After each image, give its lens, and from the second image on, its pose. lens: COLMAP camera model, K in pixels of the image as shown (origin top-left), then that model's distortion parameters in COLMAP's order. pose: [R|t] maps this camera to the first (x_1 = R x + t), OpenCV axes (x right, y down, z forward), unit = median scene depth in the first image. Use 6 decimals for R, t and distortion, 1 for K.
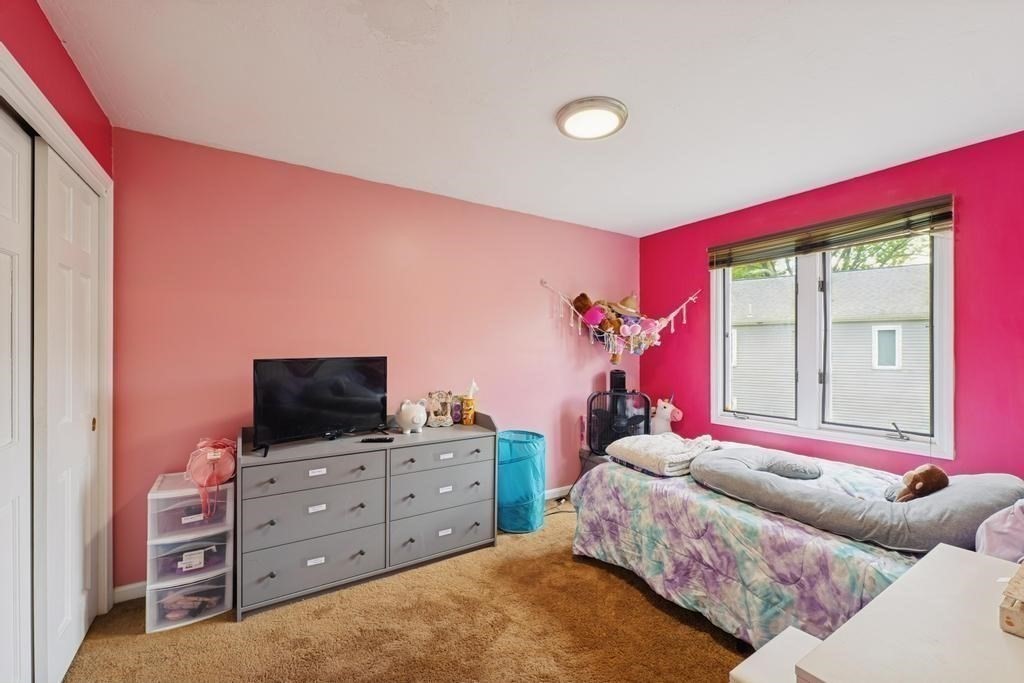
lens RADIAL K [[421.9, 0, 510.9], [0, 421.9, 343.1], [0, 0, 1]] dist [0.001951, -0.000397]
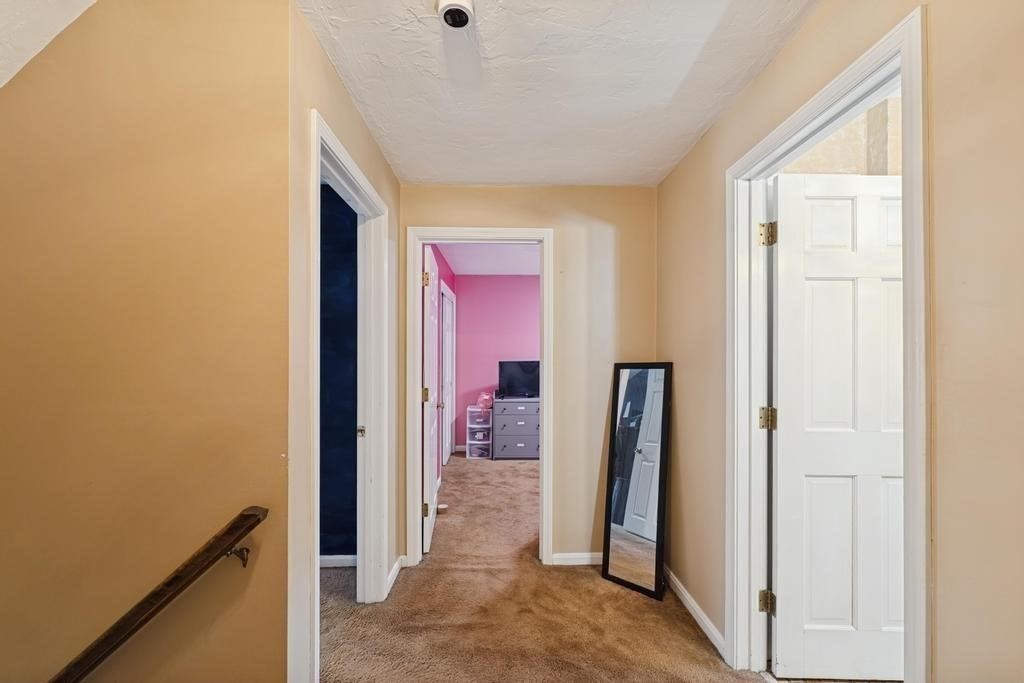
lens RADIAL K [[421.9, 0, 508.4], [0, 421.9, 351.0], [0, 0, 1]] dist [0.001951, -0.000397]
pose [[0.849974, -0.003422, -0.526813, 0.802176], [0.004300, 0.999991, 0.000441, -0.025258], [0.526807, -0.002640, 0.849981, -1.160029]]
